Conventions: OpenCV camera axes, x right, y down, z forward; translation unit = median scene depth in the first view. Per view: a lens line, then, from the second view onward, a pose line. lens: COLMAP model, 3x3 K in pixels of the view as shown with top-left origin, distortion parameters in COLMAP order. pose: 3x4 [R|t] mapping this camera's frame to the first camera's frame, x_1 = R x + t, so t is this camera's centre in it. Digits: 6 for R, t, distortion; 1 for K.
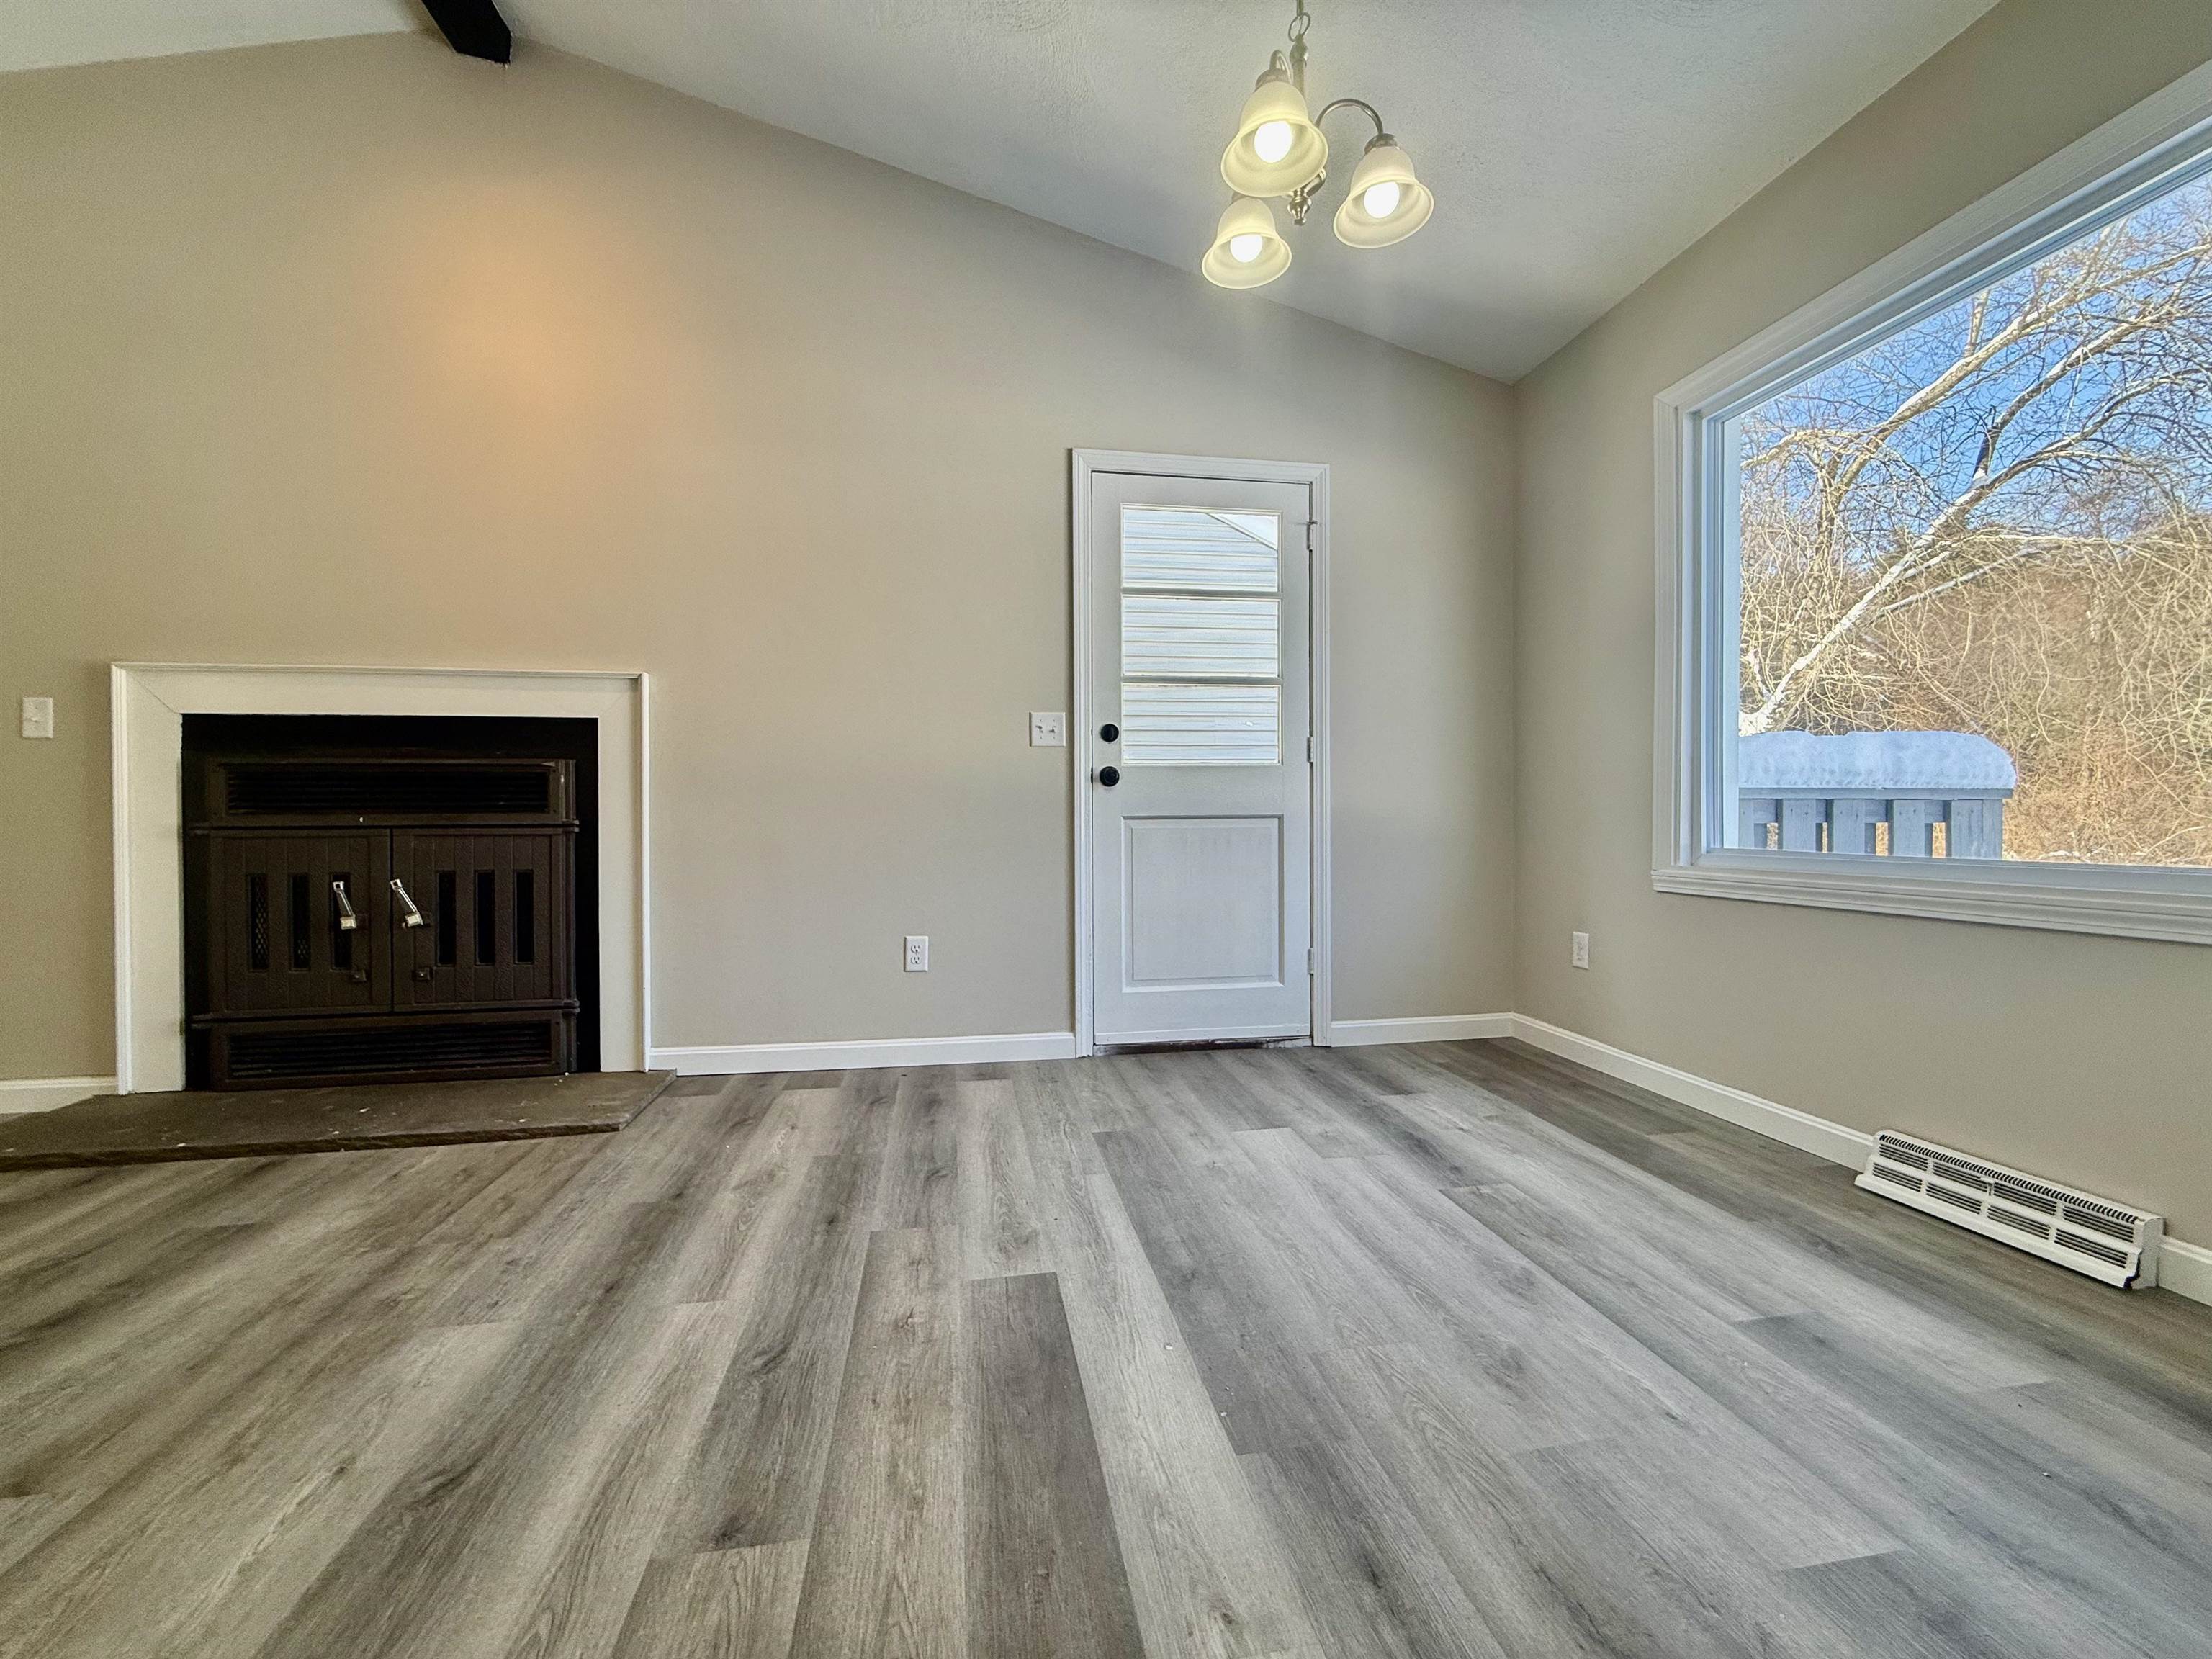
lens RADIAL K [[877.9, 0, 1100.5], [0, 877.9, 826.9], [0, 0, 1]] dist [-0.001596, 0.000110]
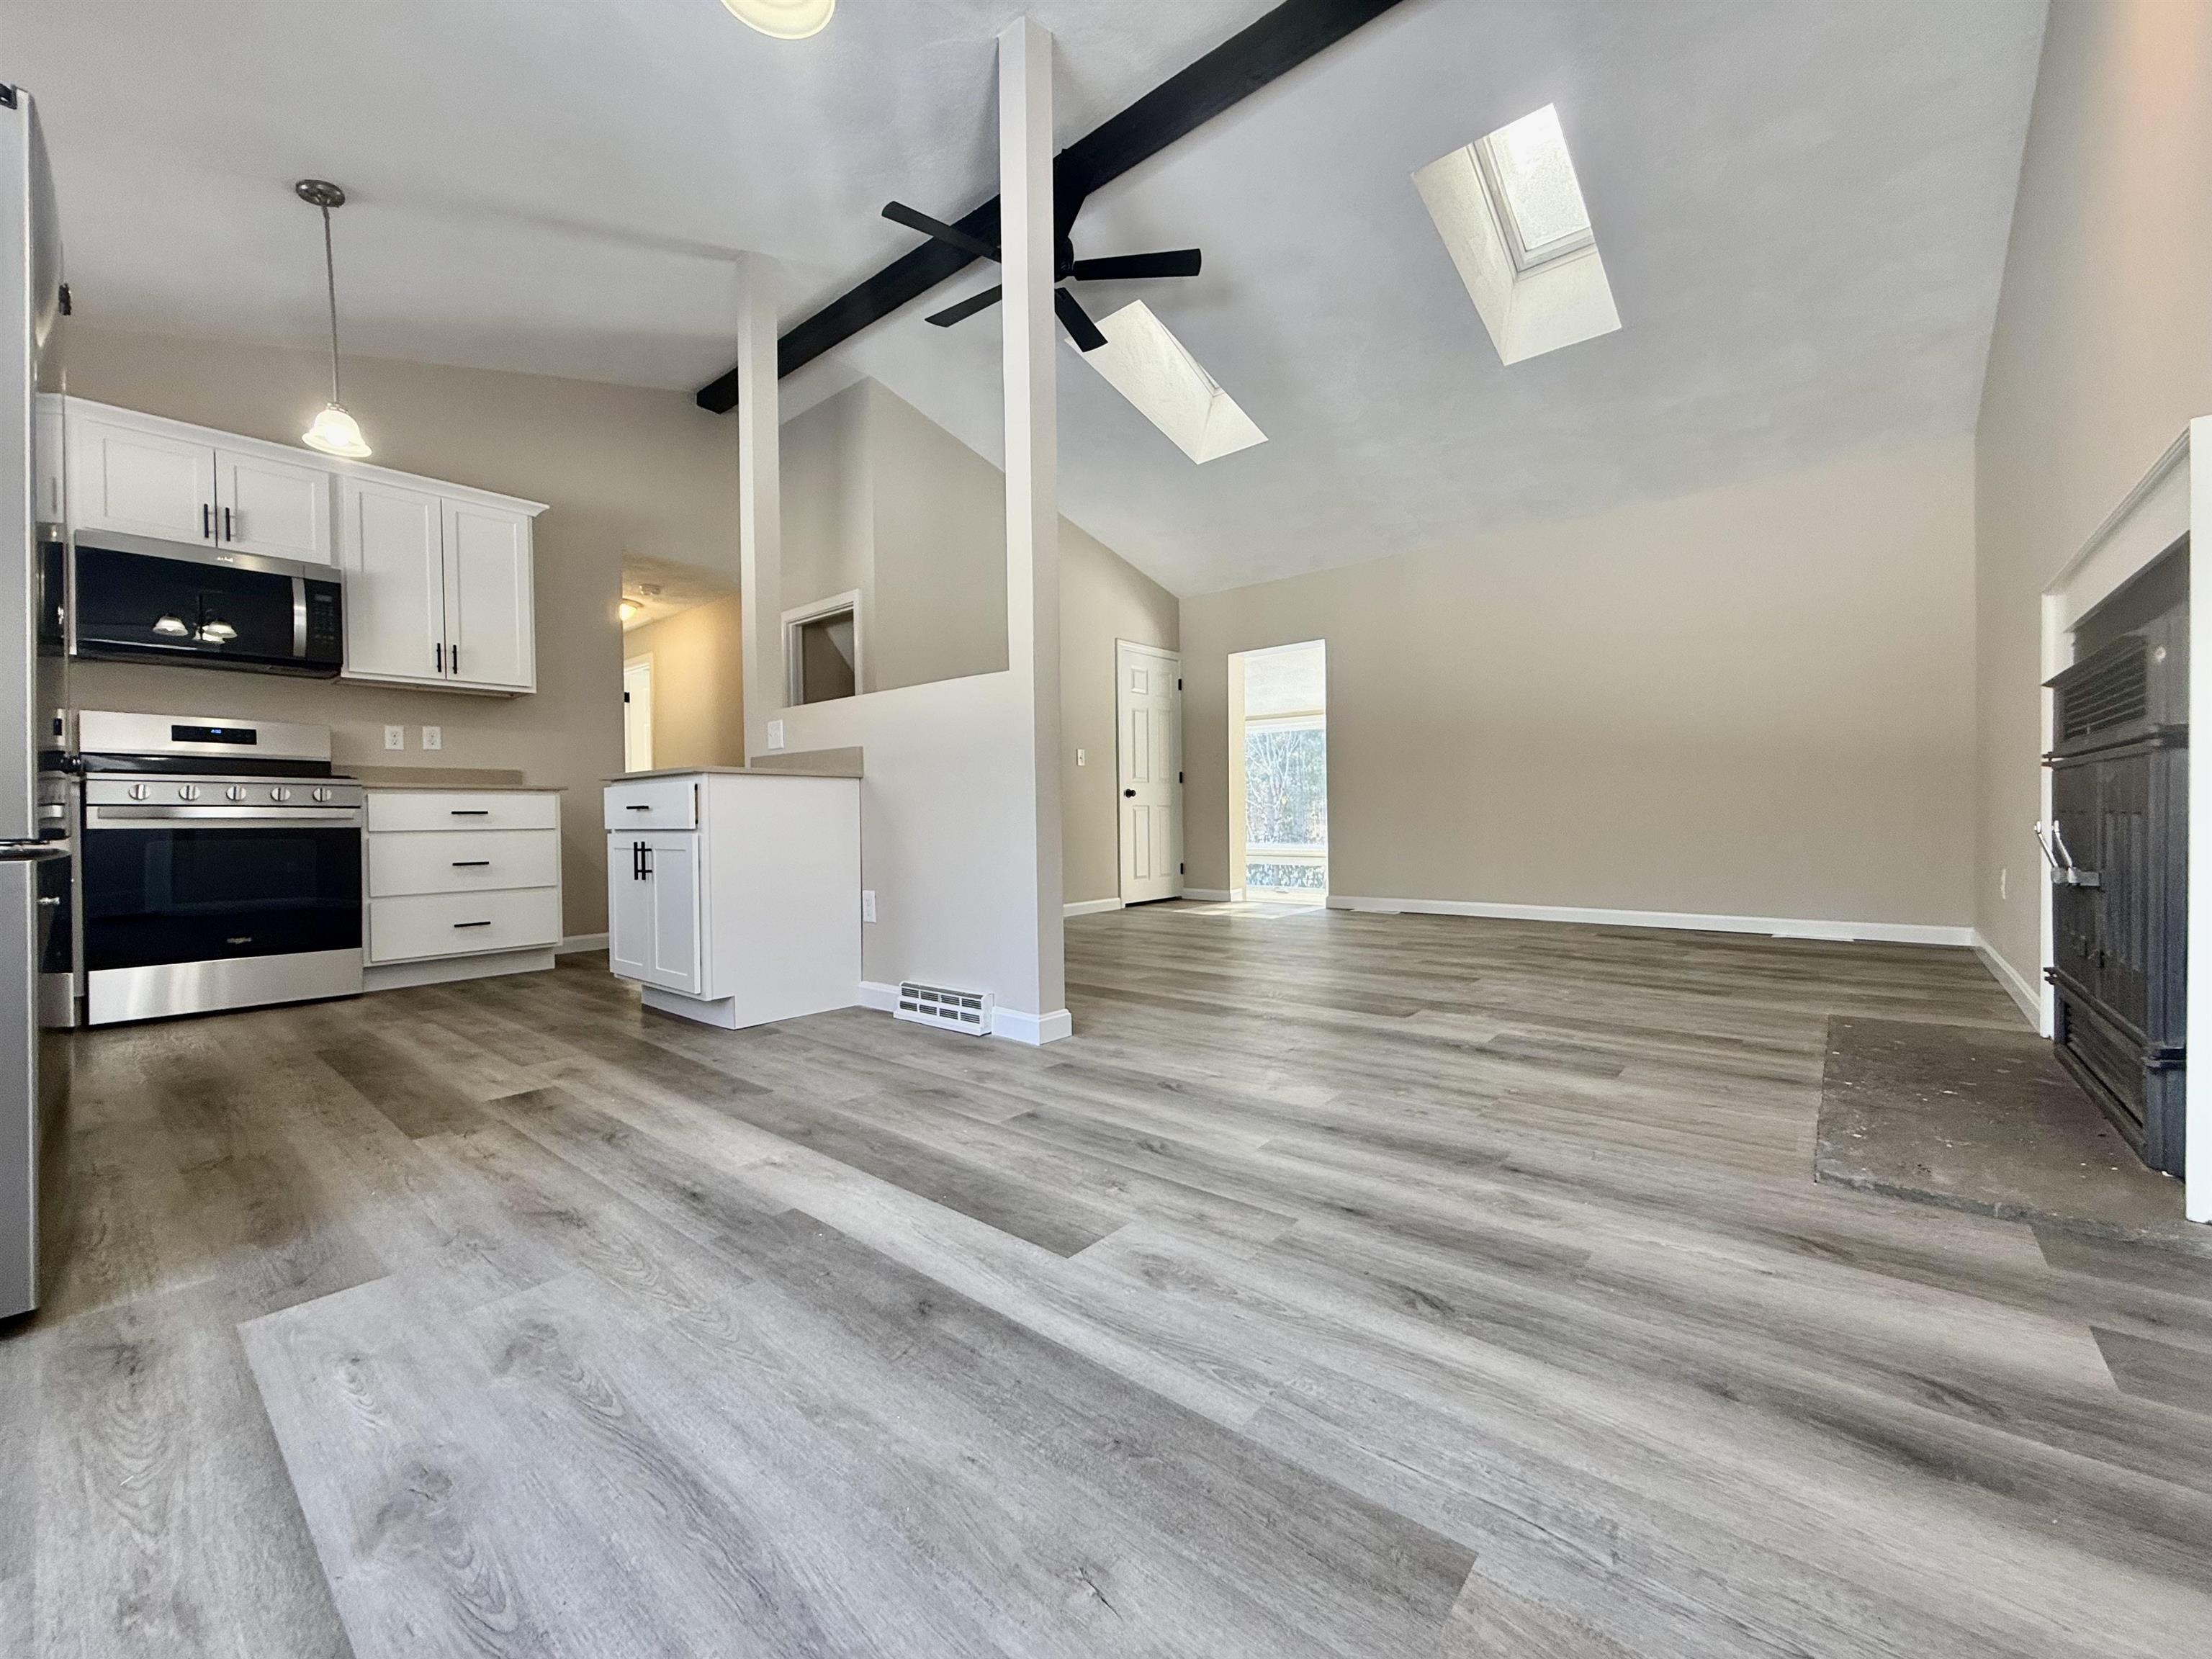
lens RADIAL K [[877.9, 0, 1100.5], [0, 877.9, 826.9], [0, 0, 1]] dist [-0.001596, 0.000110]
pose [[-0.762782, 0.023500, -0.646228, 0.299428], [0.012145, 0.999684, 0.022019, 0.038940], [0.646541, 0.008947, -0.762827, 1.058086]]
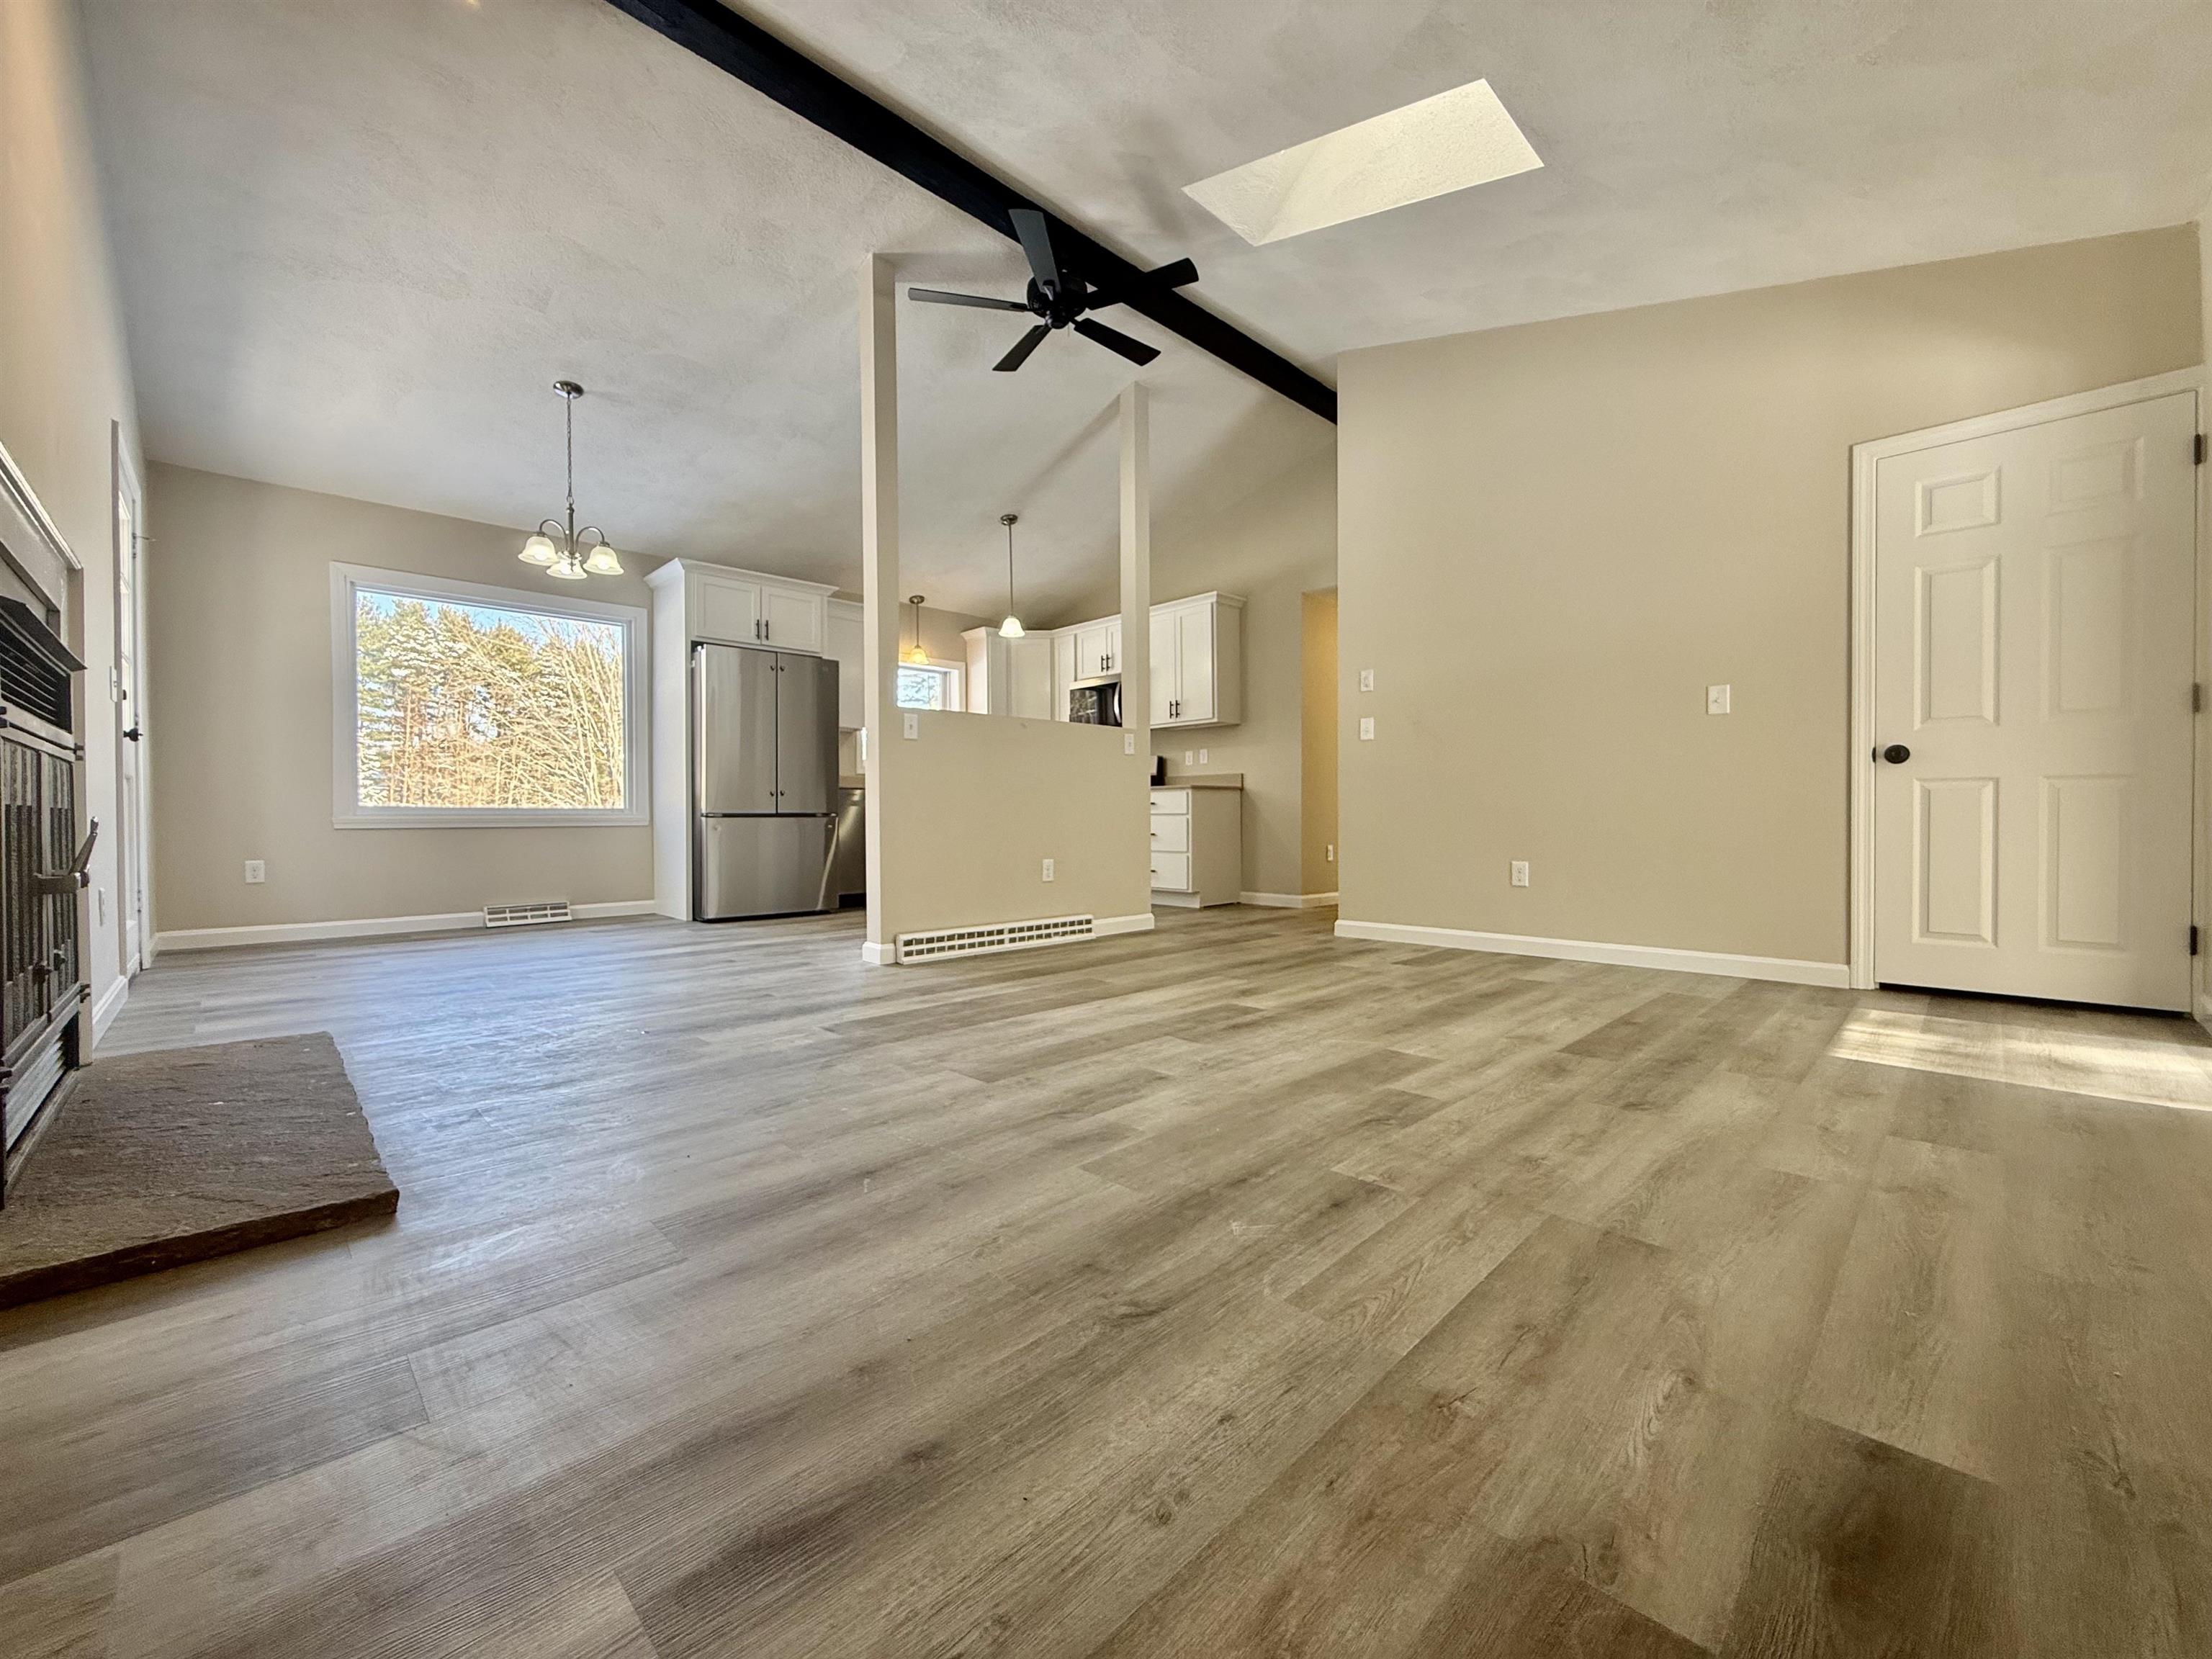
lens RADIAL K [[877.9, 0, 1100.5], [0, 877.9, 826.9], [0, 0, 1]] dist [-0.001596, 0.000110]
pose [[-0.574900, -0.001430, 0.818223, -1.848353], [0.014014, 0.999835, 0.011594, 0.070790], [-0.818104, 0.018132, -0.574784, 0.760748]]
